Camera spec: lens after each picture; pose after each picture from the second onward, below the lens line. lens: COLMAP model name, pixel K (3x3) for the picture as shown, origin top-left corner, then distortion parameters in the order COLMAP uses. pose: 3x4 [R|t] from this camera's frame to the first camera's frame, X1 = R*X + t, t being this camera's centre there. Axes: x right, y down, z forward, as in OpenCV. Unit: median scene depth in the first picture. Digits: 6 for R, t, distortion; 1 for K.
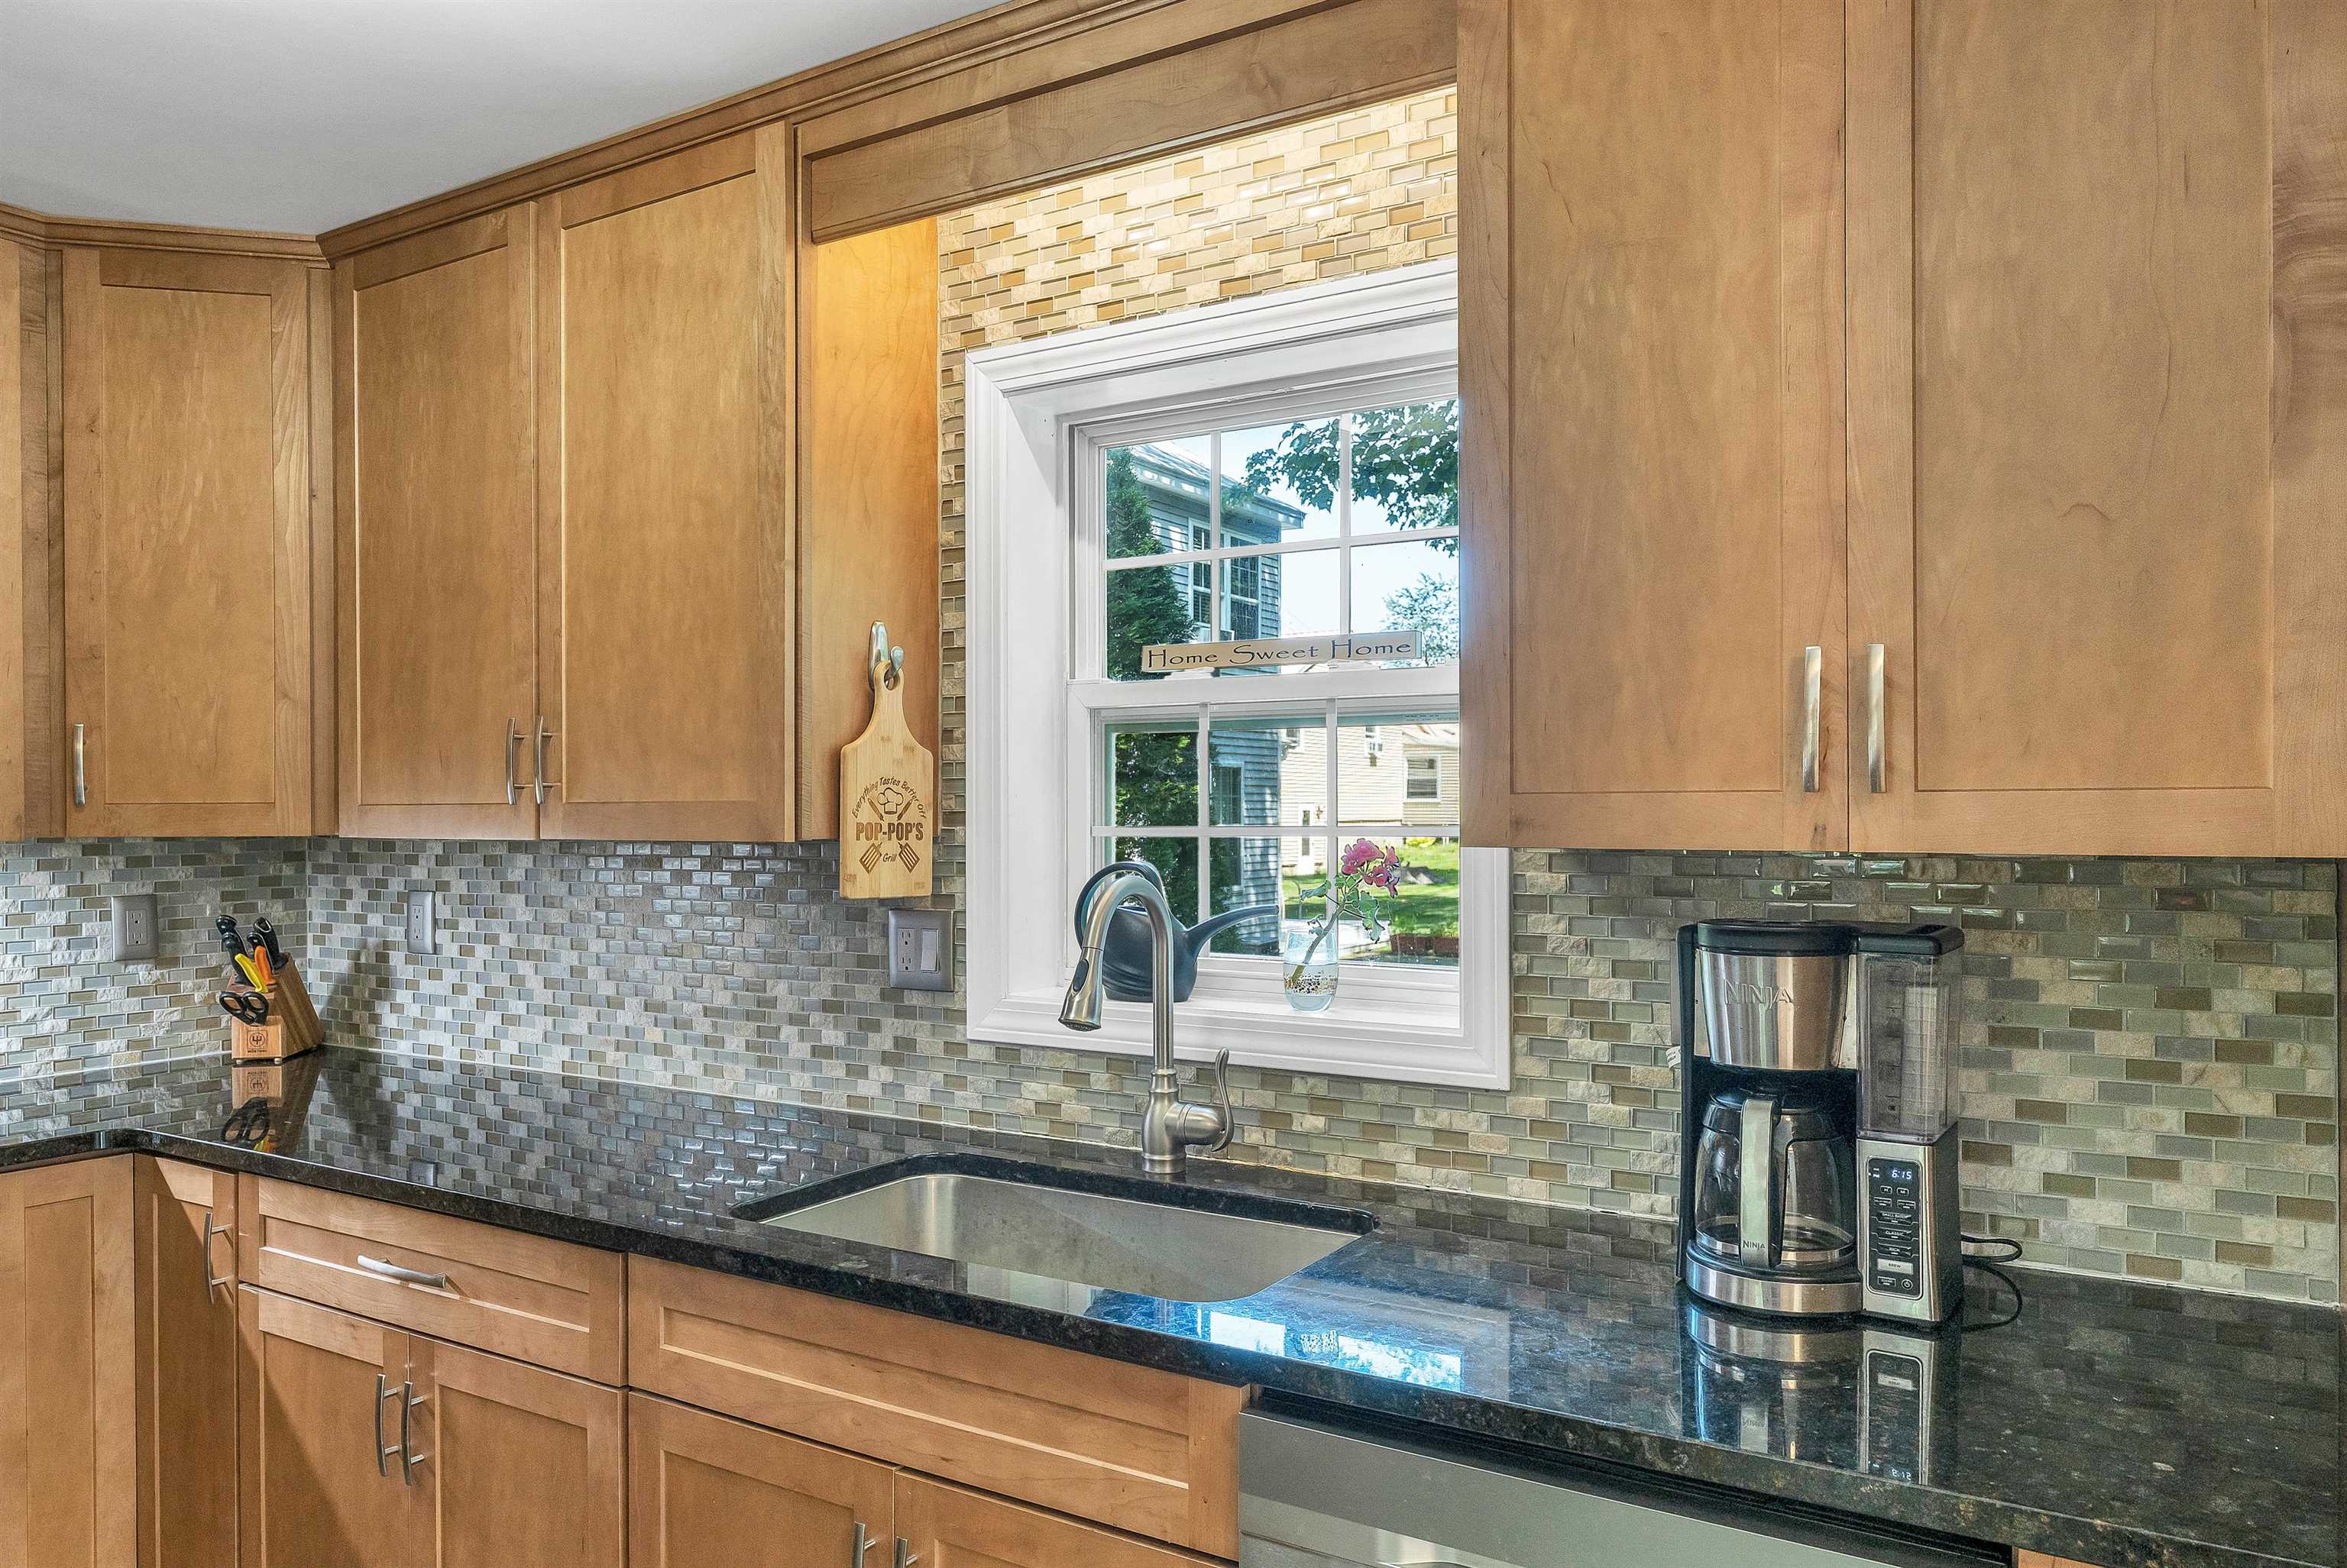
lens RADIAL K [[1587.0, 0, 1178.3], [0, 1587.0, 815.6], [0, 0, 1]] dist [-0.001440, -0.000985]
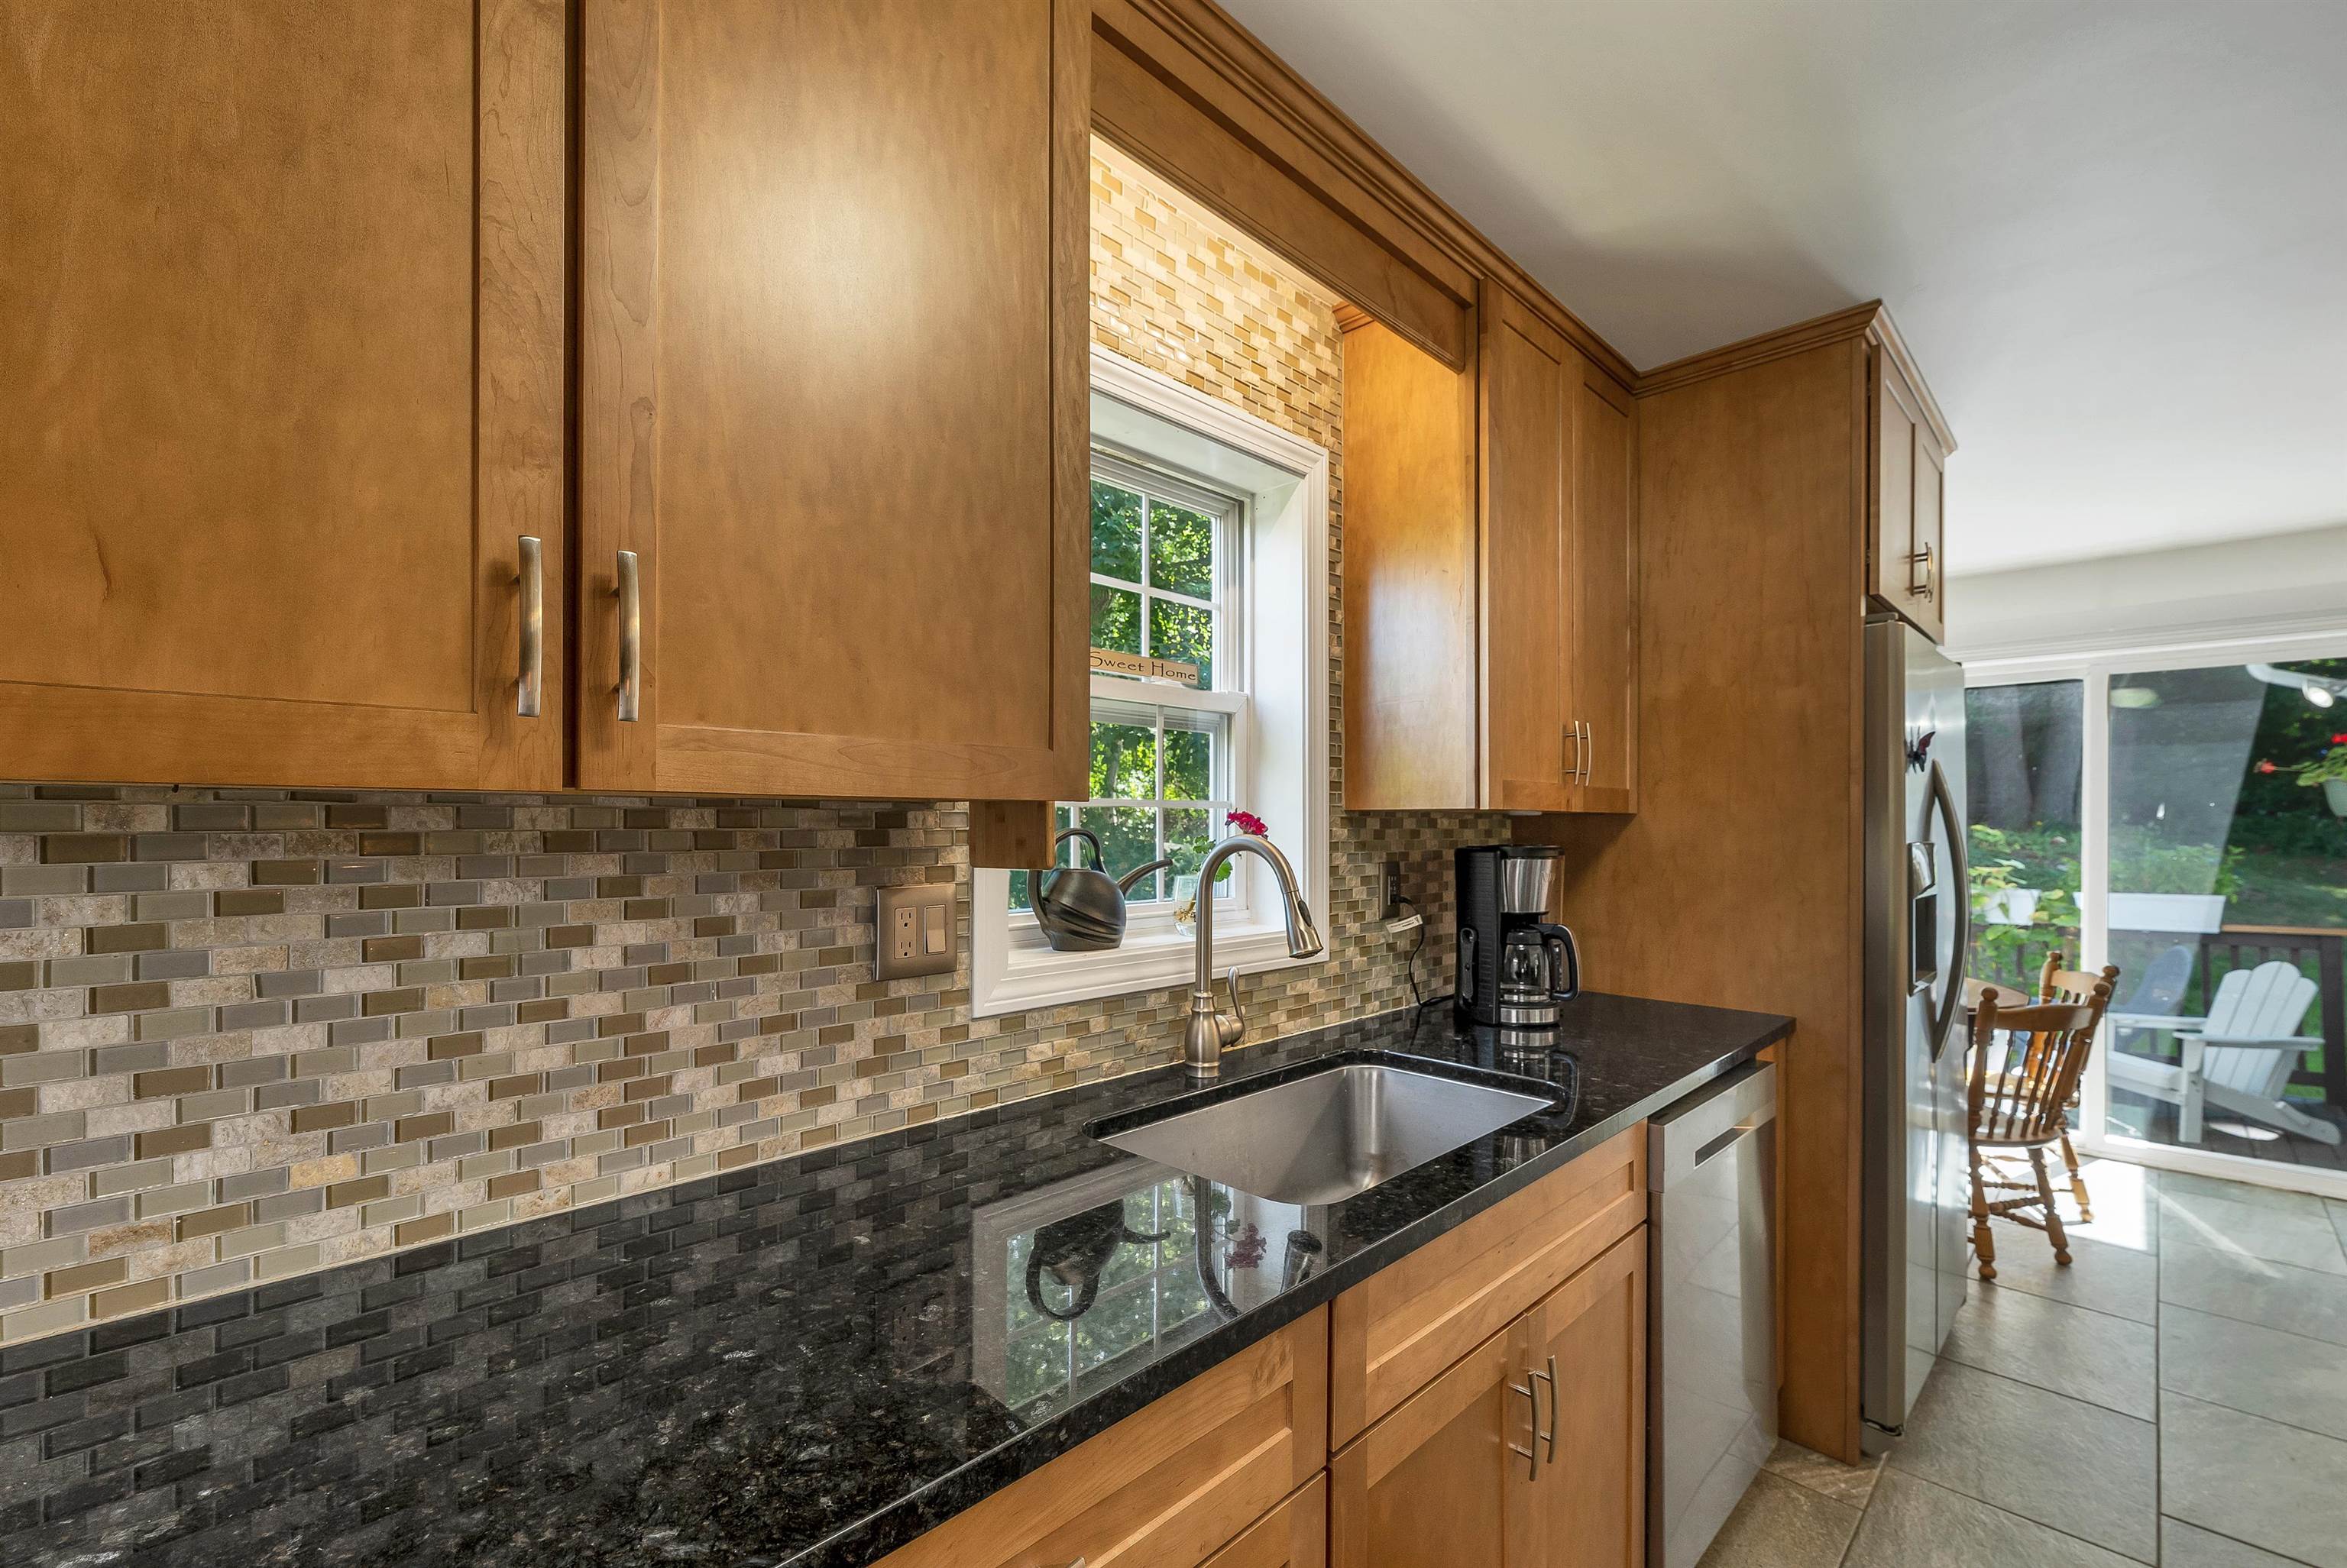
lens RADIAL K [[992.3, 0, 1163.0], [0, 992.3, 816.5], [0, 0, 1]] dist [-0.001697, -0.000470]
pose [[0.234092, 0.008395, 0.972178, -0.673657], [-0.000620, 0.999964, -0.008485, 0.026248], [-0.972214, 0.001384, 0.234088, 0.748818]]
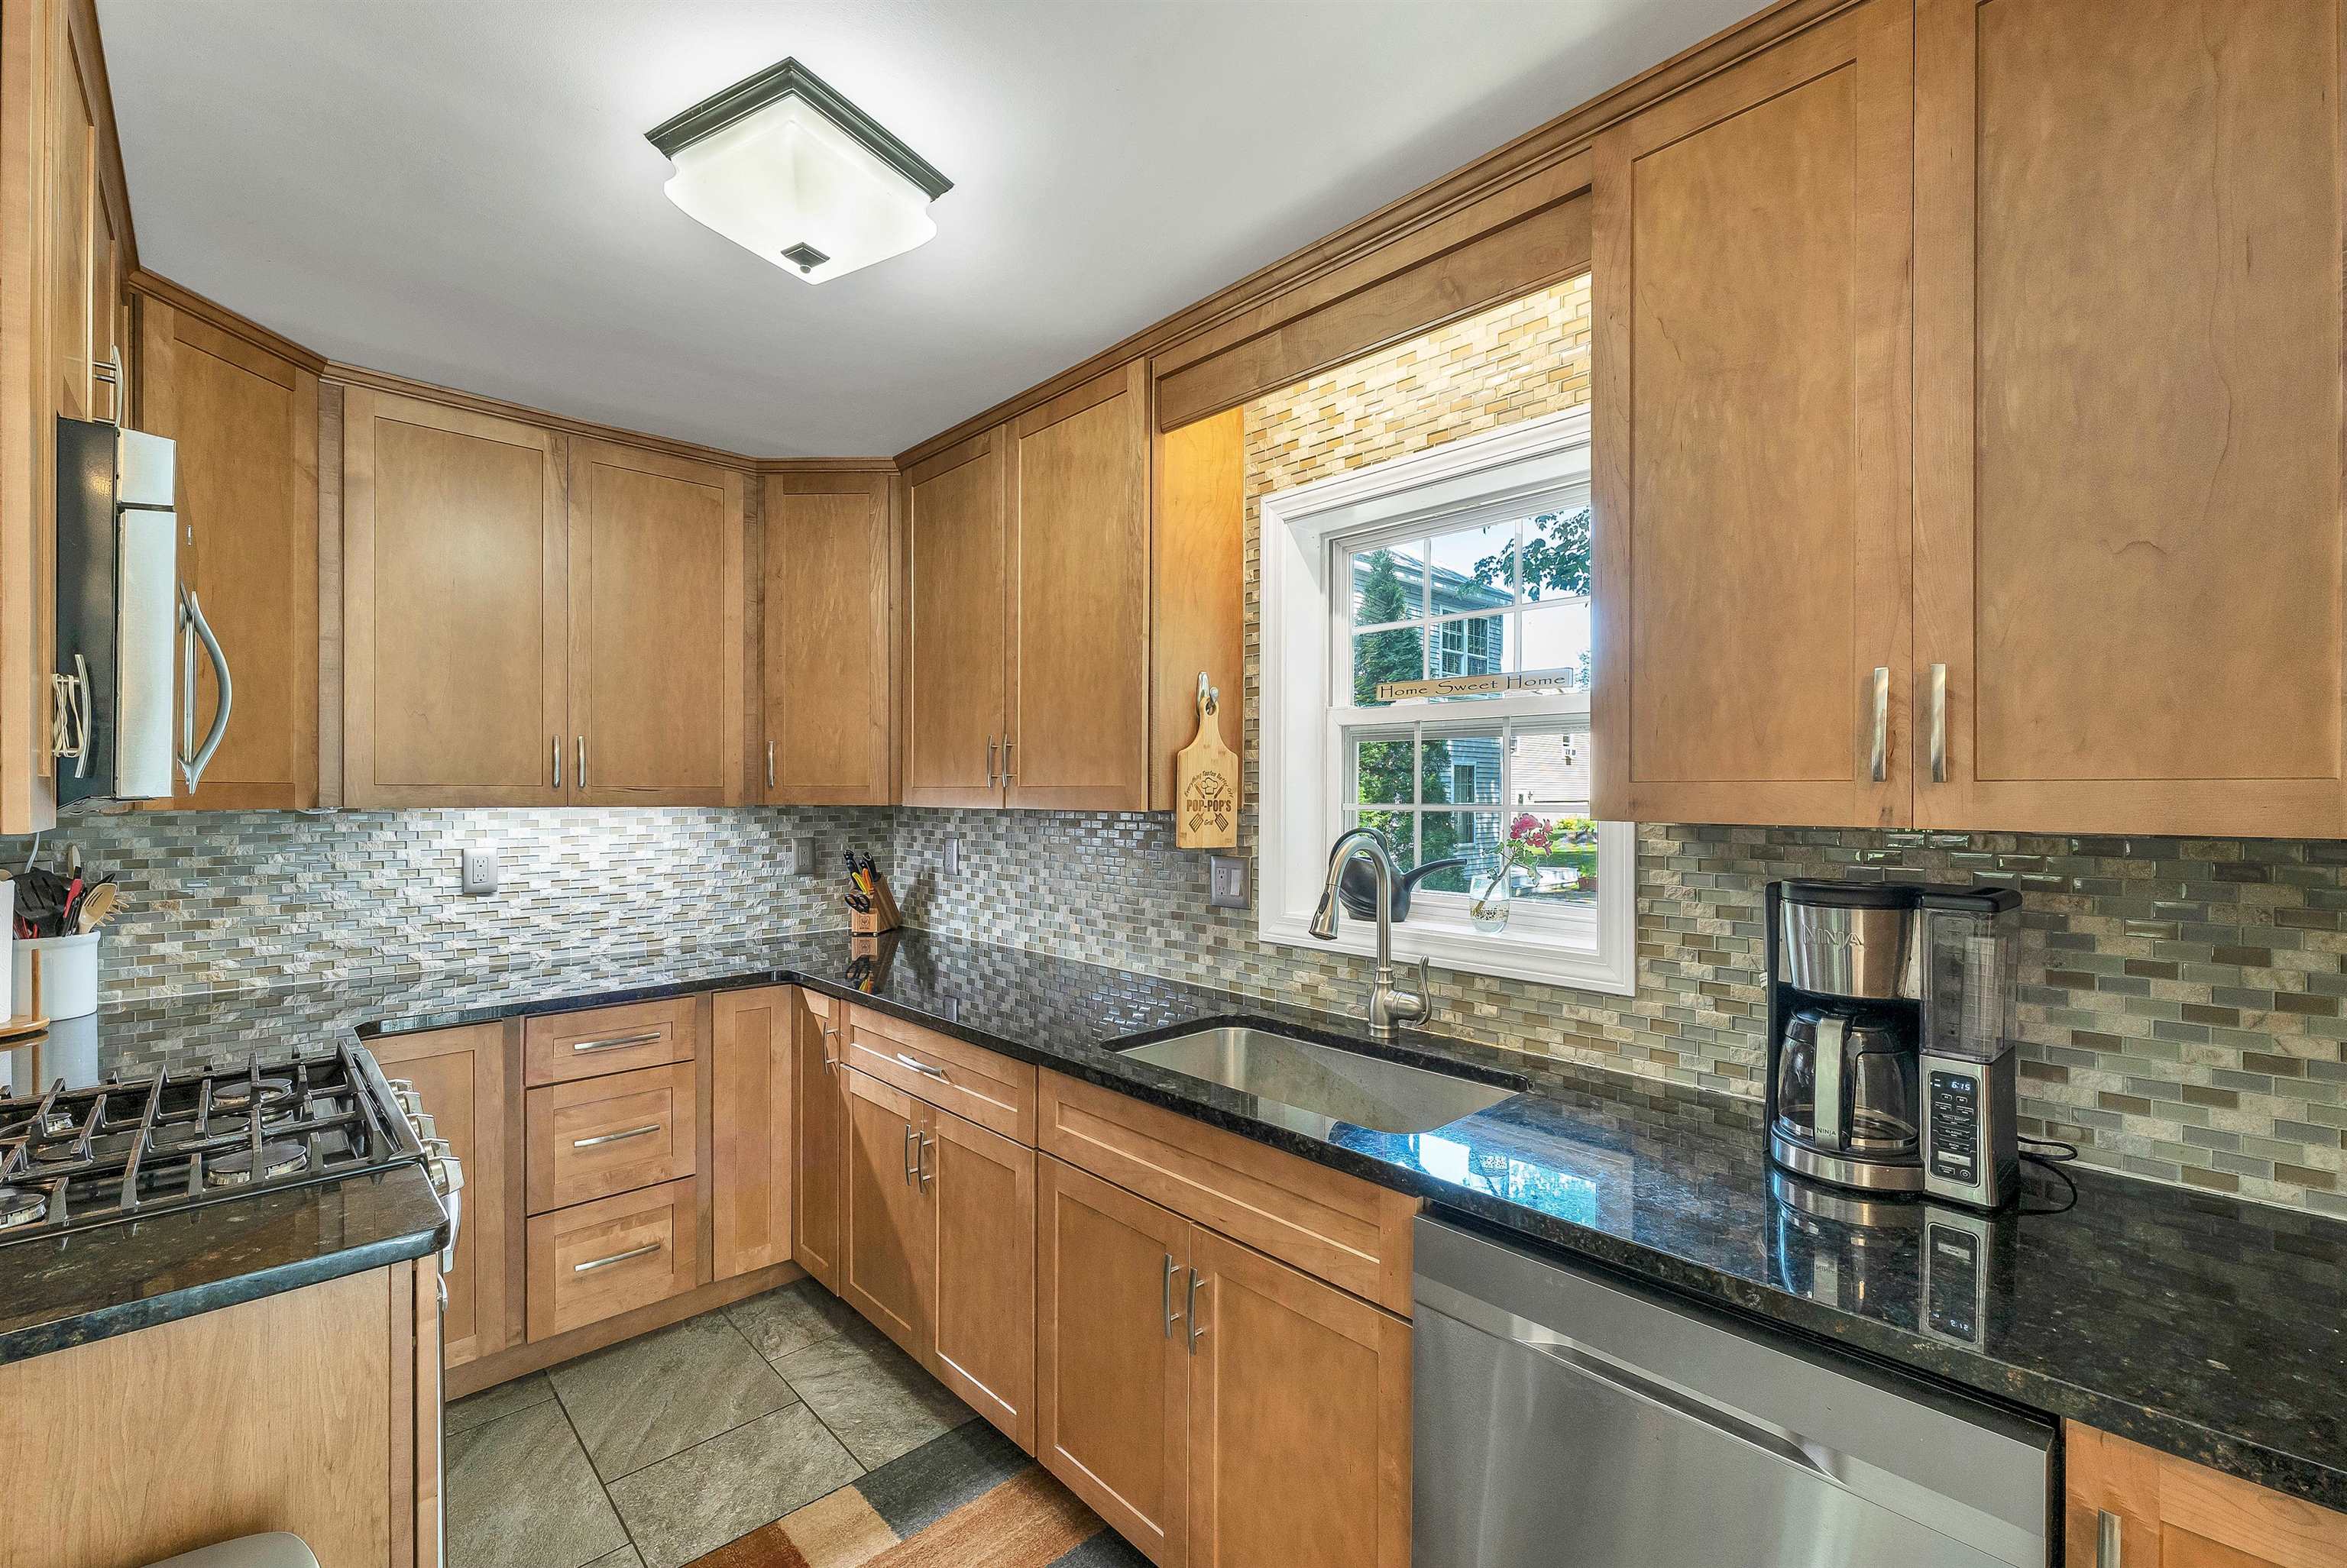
lens RADIAL K [[984.2, 0, 1173.6], [0, 984.2, 794.0], [0, 0, 1]] dist [0.000430, 0.000156]
pose [[0.966185, 0.005869, -0.257782, 0.032641], [-0.006437, 0.999978, -0.001361, -0.000040], [0.257768, 0.002974, 0.966202, 0.052212]]
